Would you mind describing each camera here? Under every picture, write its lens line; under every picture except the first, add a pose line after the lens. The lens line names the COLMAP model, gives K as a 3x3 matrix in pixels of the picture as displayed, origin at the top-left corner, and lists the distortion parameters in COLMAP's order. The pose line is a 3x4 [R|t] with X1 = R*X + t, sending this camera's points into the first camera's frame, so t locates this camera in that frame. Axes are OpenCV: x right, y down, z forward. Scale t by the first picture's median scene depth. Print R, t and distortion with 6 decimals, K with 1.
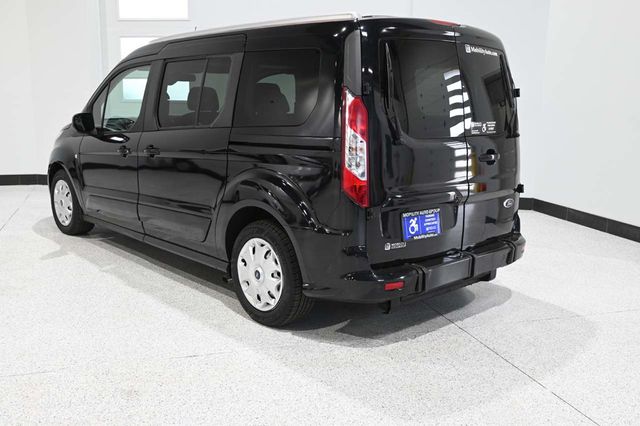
lens RADIAL K [[643.9, 0, 320.0], [0, 643.9, 213.0], [0, 0, 1]] dist [-0.010025, -0.003063]
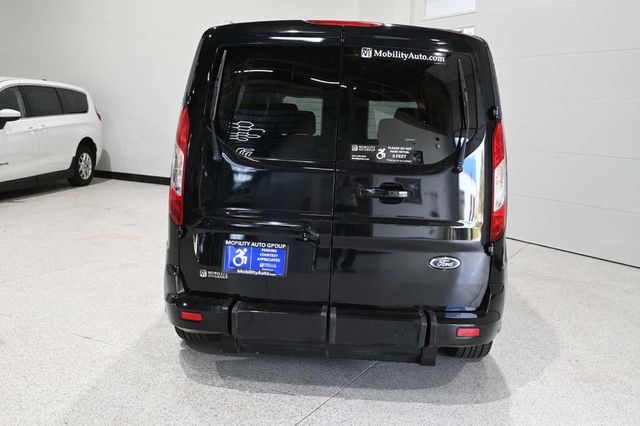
lens RADIAL K [[643.9, 0, 320.0], [0, 643.9, 213.0], [0, 0, 1]] dist [-0.010025, -0.003063]
pose [[0.694087, 0.115406, -0.710580, 0.766711], [-0.165688, 0.986177, -0.001677, -0.050741], [0.700564, 0.118899, 0.703614, 0.426678]]
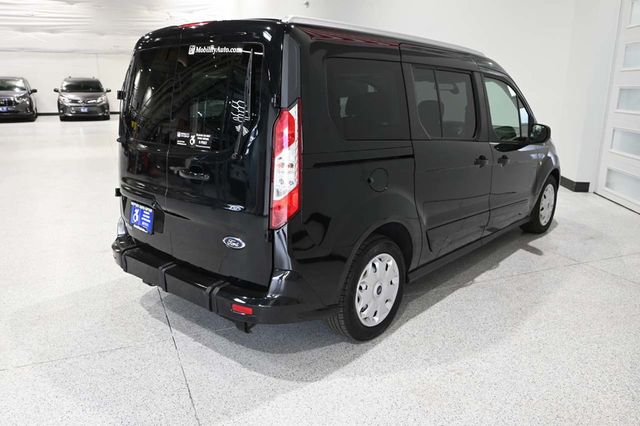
lens RADIAL K [[506.4, 0, 320.0], [0, 506.4, 213.0], [0, 0, 1]] dist [0.003884, 0.000055]
pose [[0.100635, 0.222024, -0.969834, 0.976956], [-0.192764, 0.960663, 0.199922, -0.211263], [0.976071, 0.166830, 0.139475, 1.105644]]
